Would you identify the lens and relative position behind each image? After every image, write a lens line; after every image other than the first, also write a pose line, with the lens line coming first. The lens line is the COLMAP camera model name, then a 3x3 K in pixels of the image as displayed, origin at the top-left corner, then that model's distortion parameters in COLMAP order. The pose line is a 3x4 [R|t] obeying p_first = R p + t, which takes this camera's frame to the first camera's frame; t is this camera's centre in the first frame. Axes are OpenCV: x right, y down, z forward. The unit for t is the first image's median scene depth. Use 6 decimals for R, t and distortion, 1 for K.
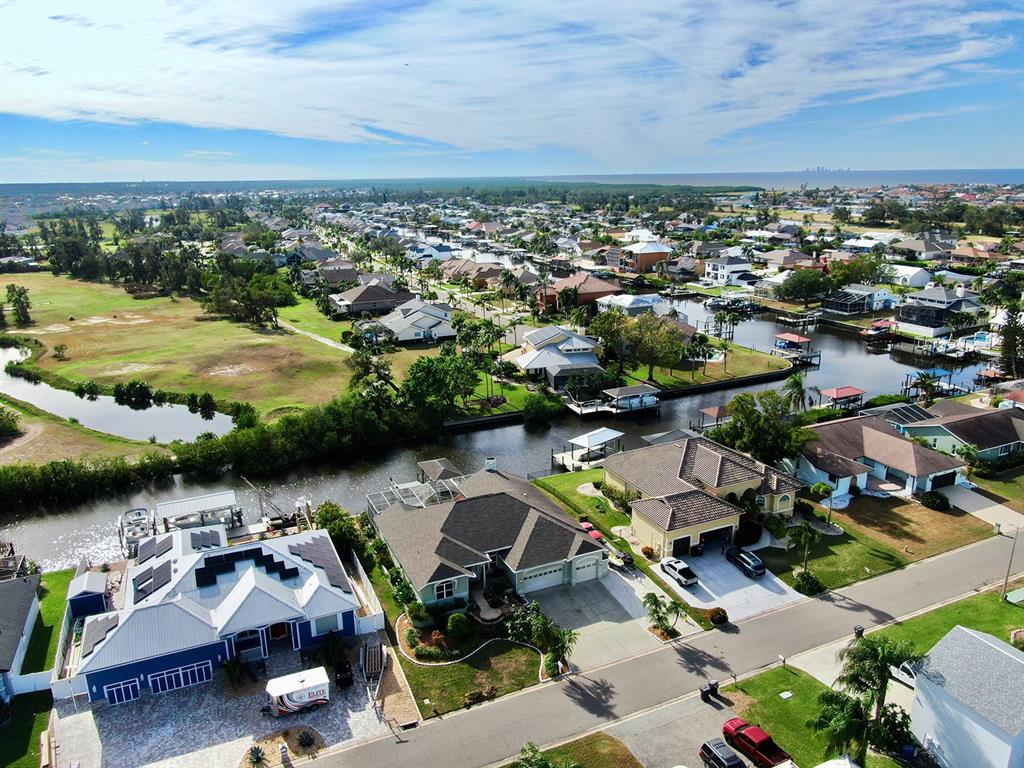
lens RADIAL K [[735.9, 0, 512.0], [0, 735.9, 384.0], [0, 0, 1]] dist [-0.006922, -0.001128]
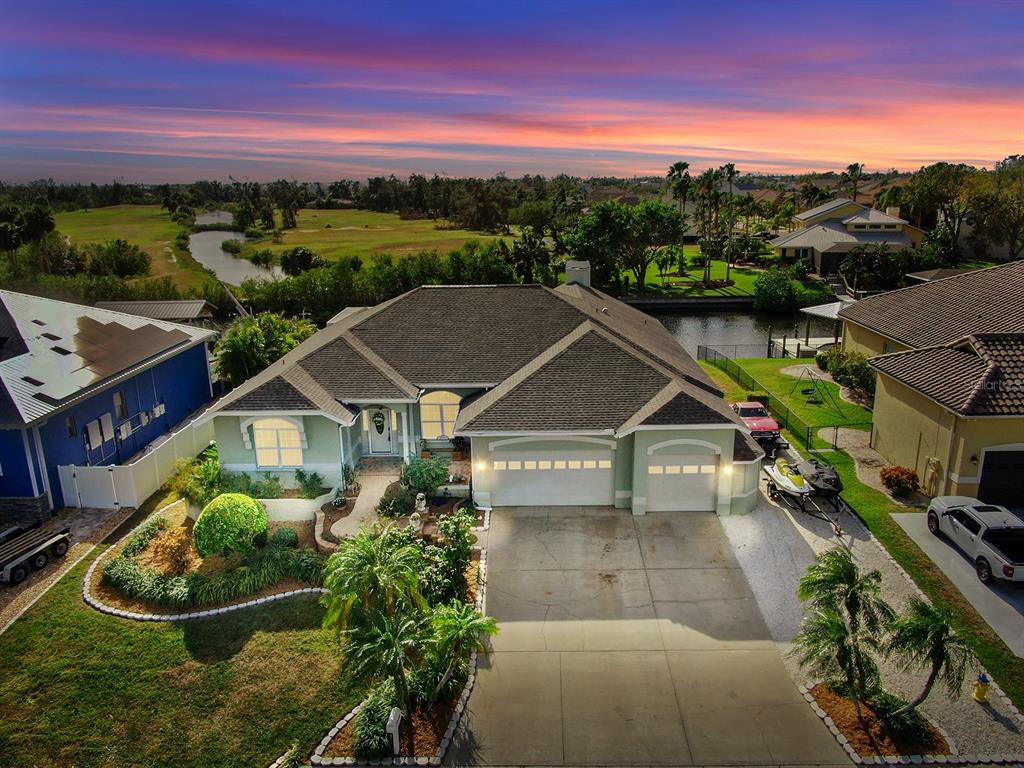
lens RADIAL K [[735.9, 0, 512.0], [0, 735.9, 384.0], [0, 0, 1]] dist [-0.006922, -0.001128]
pose [[0.903386, 0.114750, -0.413190, 0.150097], [-0.114023, 0.993124, 0.026513, 0.185120], [0.413392, 0.023162, 0.910259, 0.575374]]
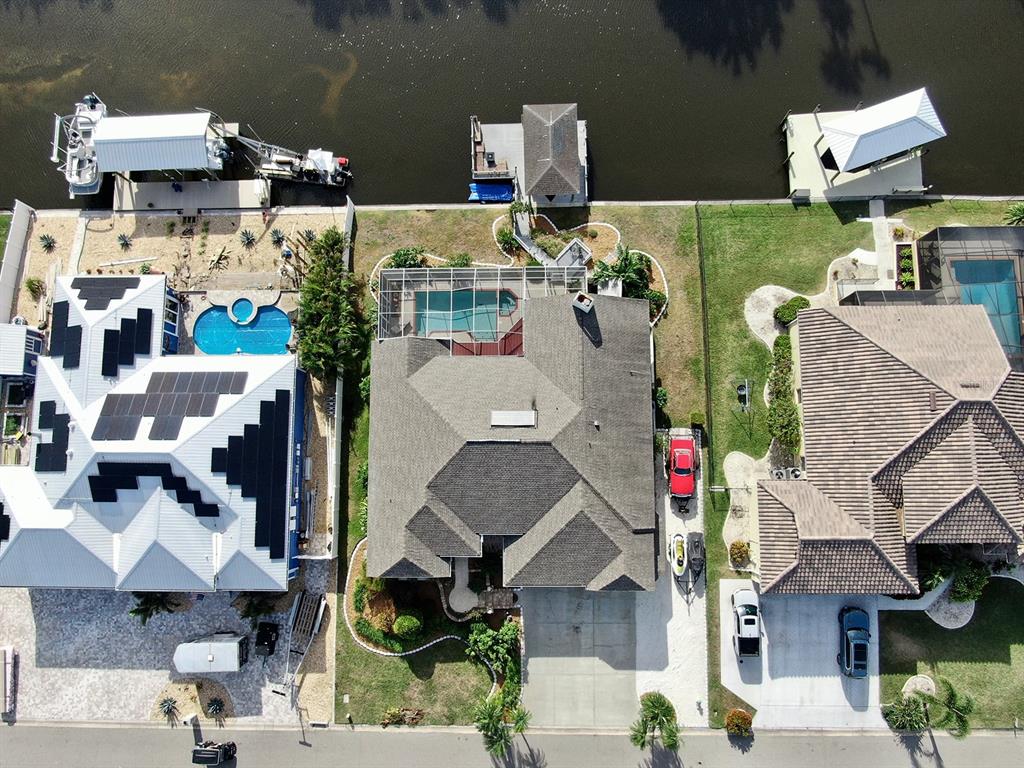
lens RADIAL K [[735.9, 0, 512.0], [0, 735.9, 384.0], [0, 0, 1]] dist [-0.006922, -0.001128]
pose [[0.913648, 0.399845, -0.073287, -0.012919], [-0.088094, 0.370754, 0.924544, -0.404951], [0.396846, -0.838252, 0.373962, 0.760701]]
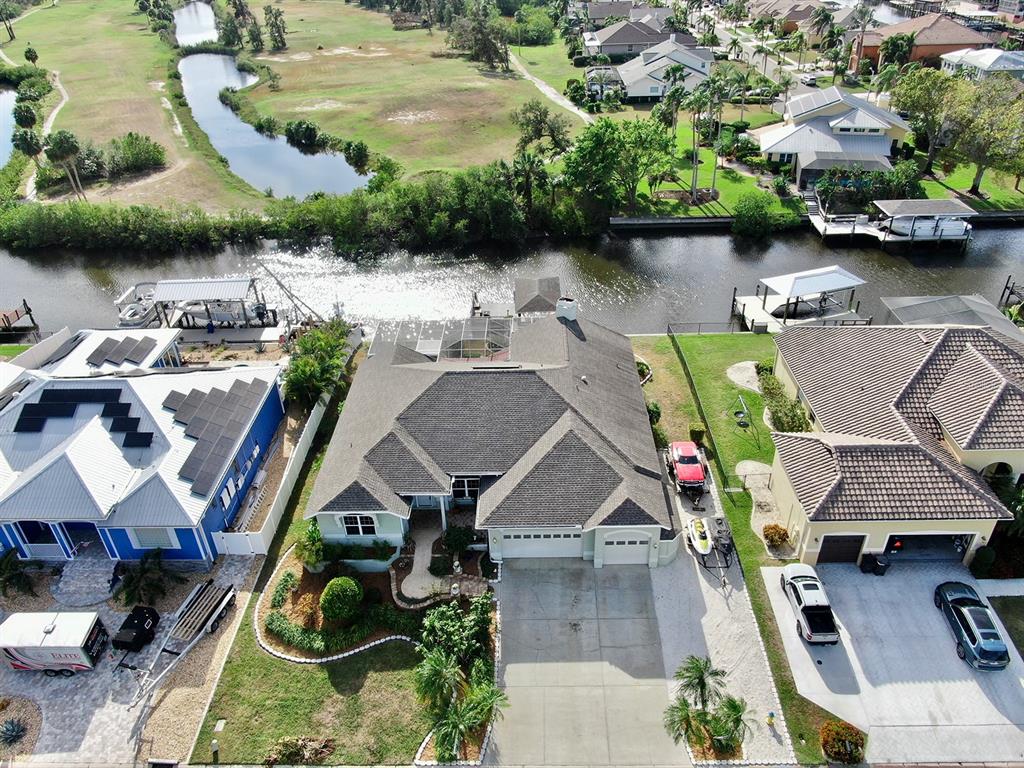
lens RADIAL K [[735.9, 0, 512.0], [0, 735.9, 384.0], [0, 0, 1]] dist [-0.006922, -0.001128]
pose [[0.904581, 0.219605, -0.365385, 0.174940], [-0.099481, 0.942183, 0.319991, -0.022196], [0.414531, -0.253109, 0.874128, 0.467899]]
